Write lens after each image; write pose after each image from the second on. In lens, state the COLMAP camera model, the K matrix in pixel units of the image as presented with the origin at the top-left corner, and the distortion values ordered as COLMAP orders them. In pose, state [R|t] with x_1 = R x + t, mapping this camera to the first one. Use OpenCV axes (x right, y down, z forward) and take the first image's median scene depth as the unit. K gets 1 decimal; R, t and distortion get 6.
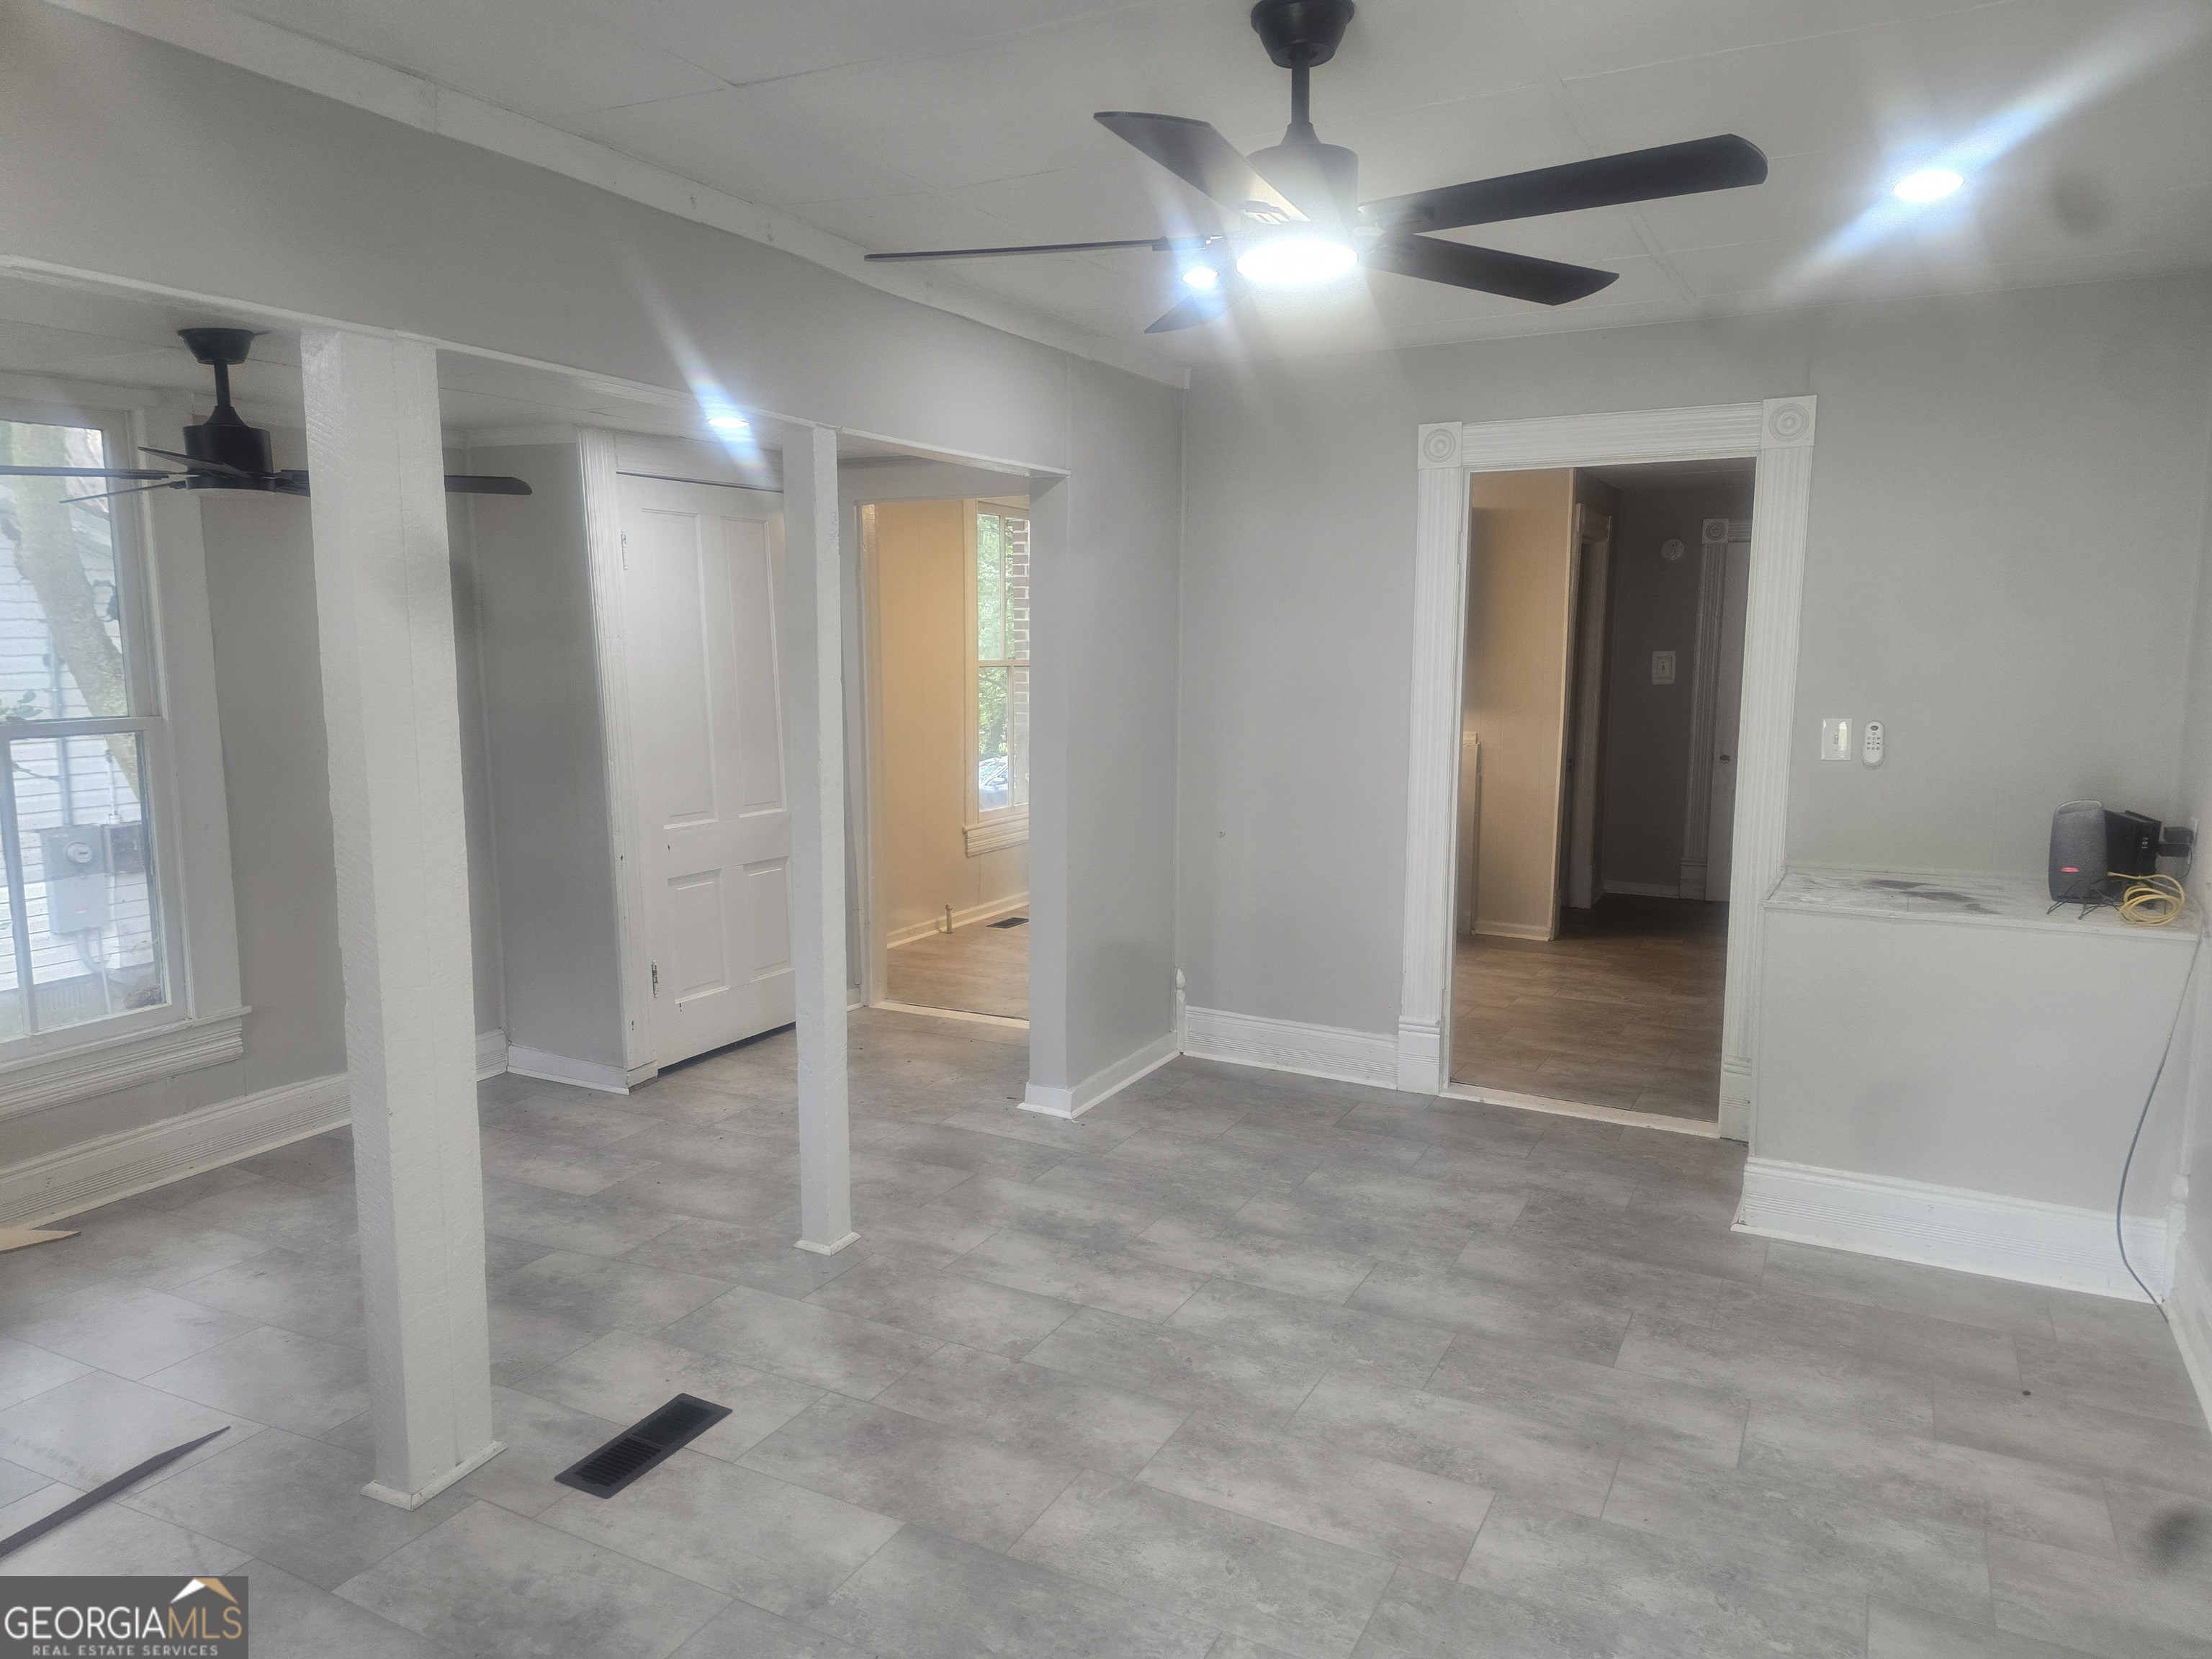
lens RADIAL K [[1488.7, 0, 1091.8], [0, 1488.7, 824.6], [0, 0, 1]] dist [0.080476, -0.074618]
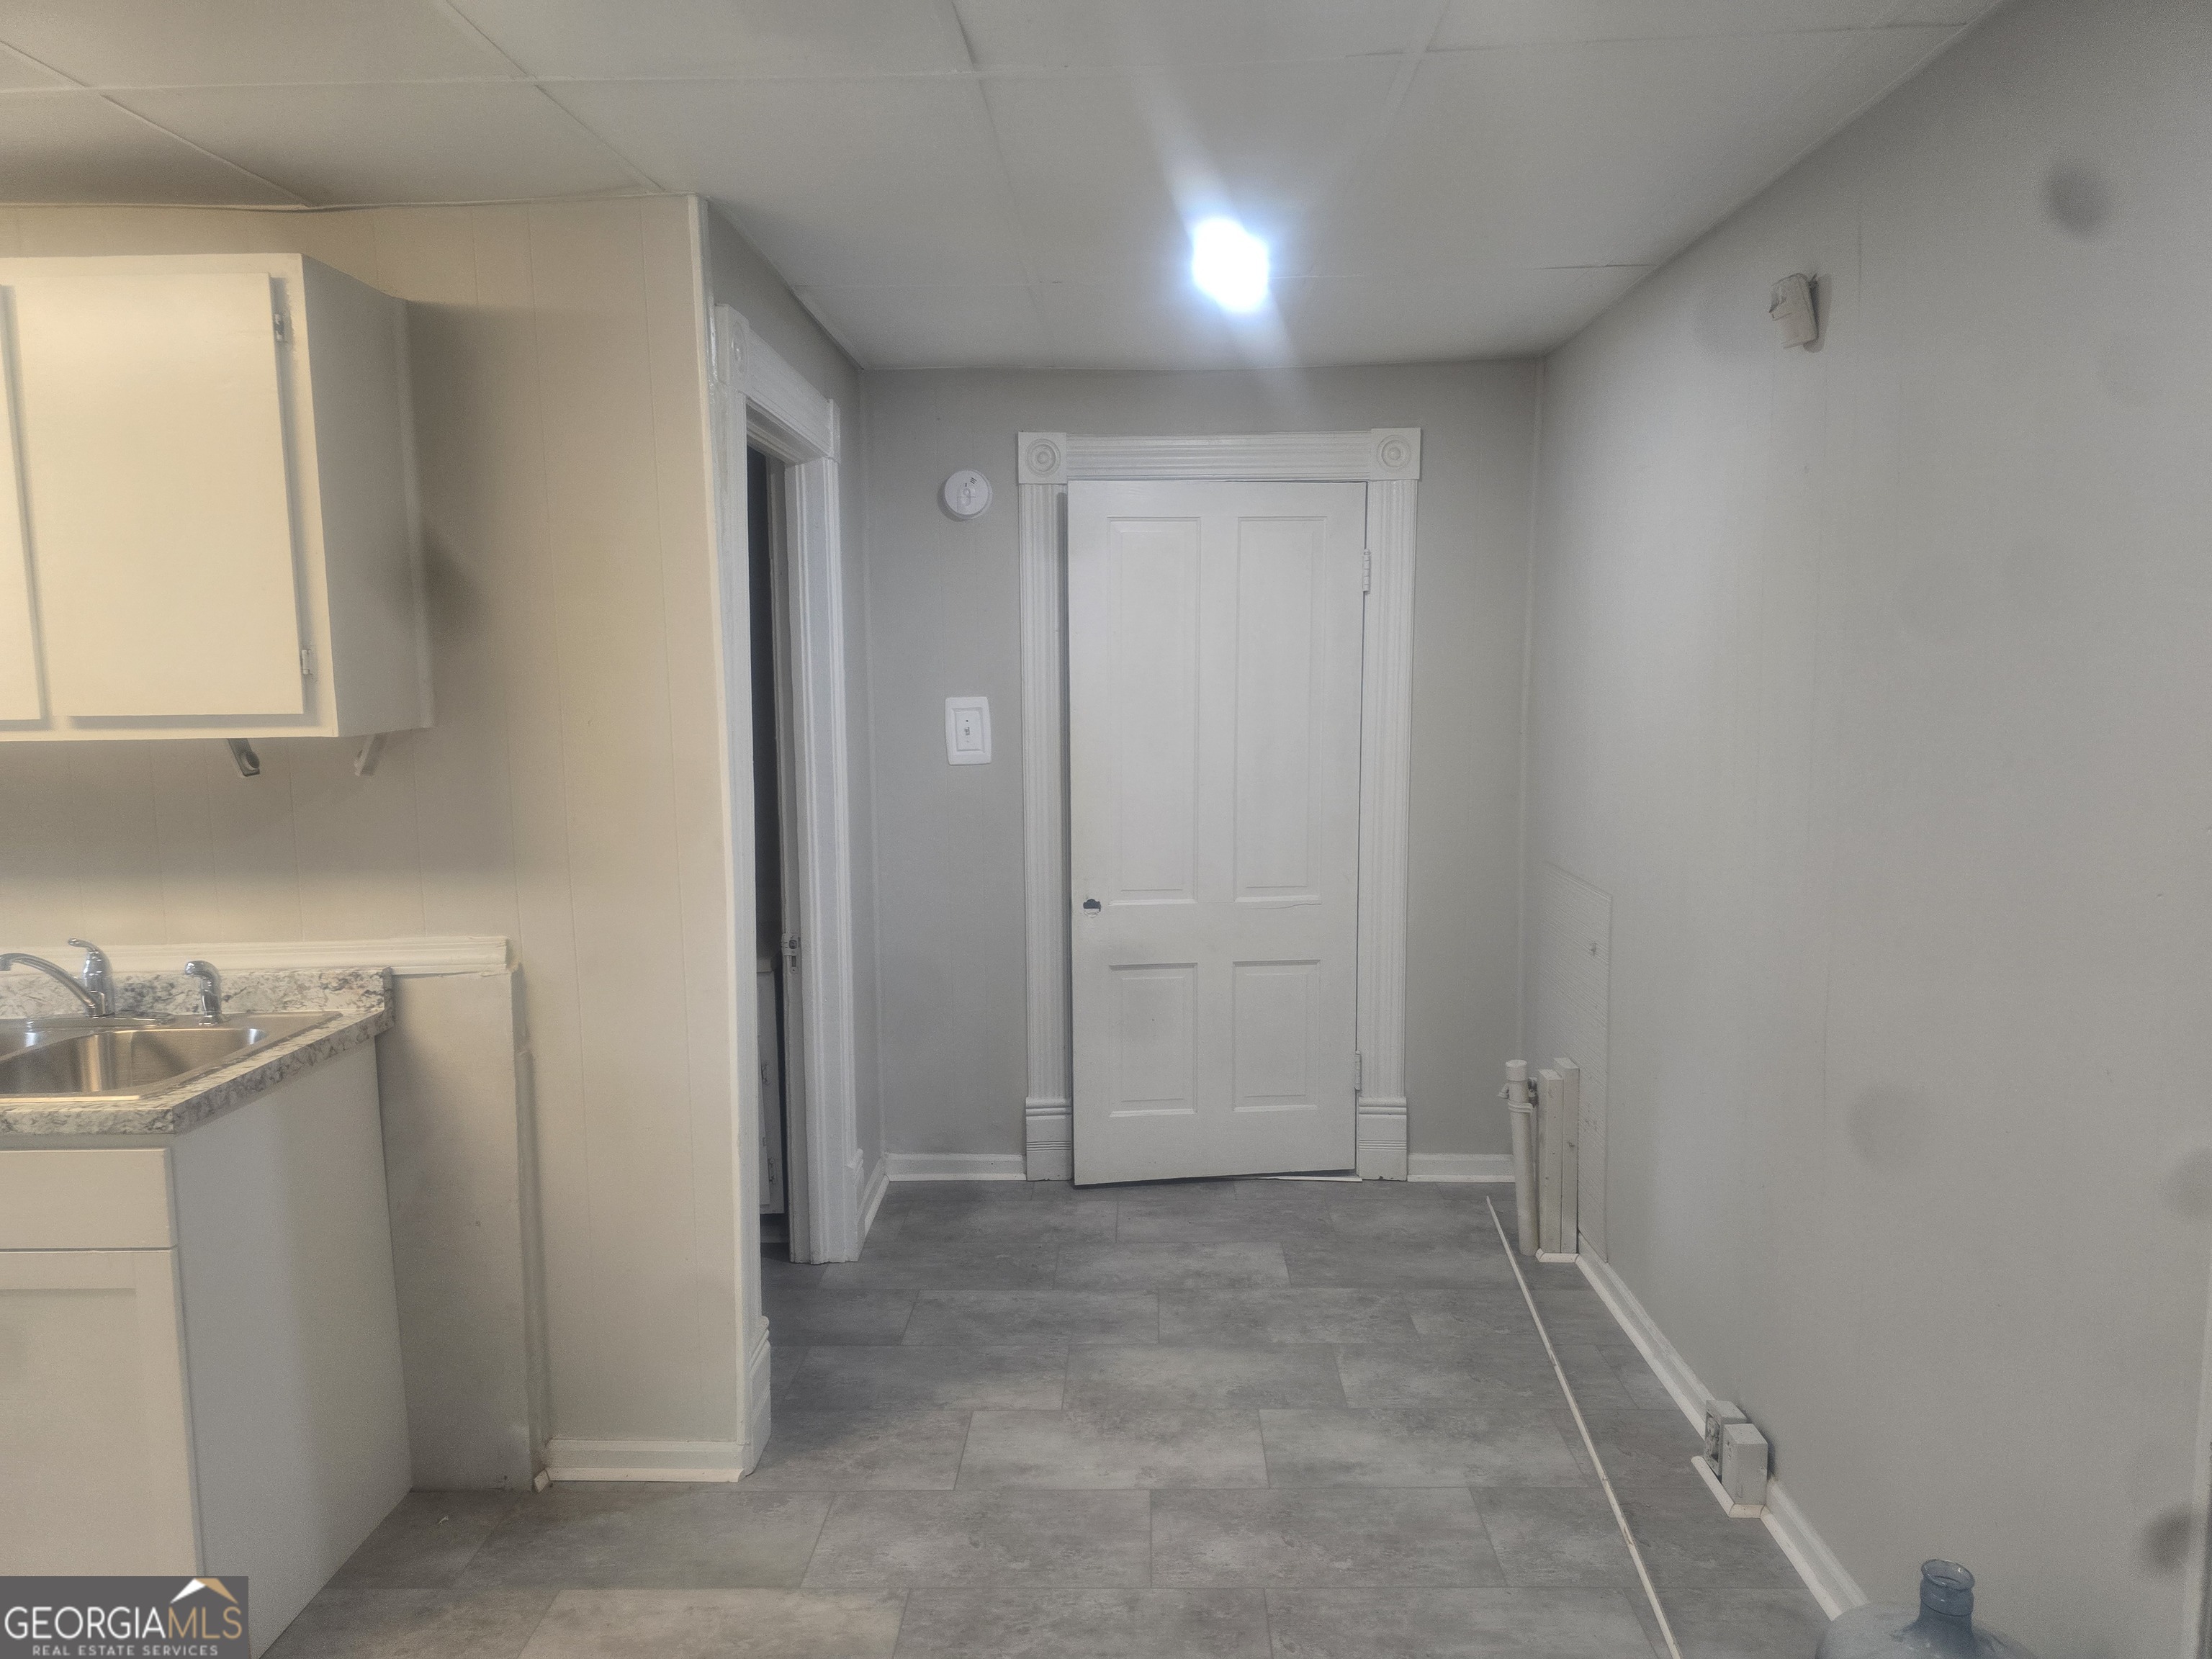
lens RADIAL K [[1493.8, 0, 1106.0], [0, 1493.8, 823.7], [0, 0, 1]] dist [0.075883, -0.076812]
pose [[0.891525, -0.061149, 0.448825, 0.199159], [0.071002, 0.997463, -0.005139, -0.068133], [-0.447372, 0.036449, 0.893605, 0.544976]]
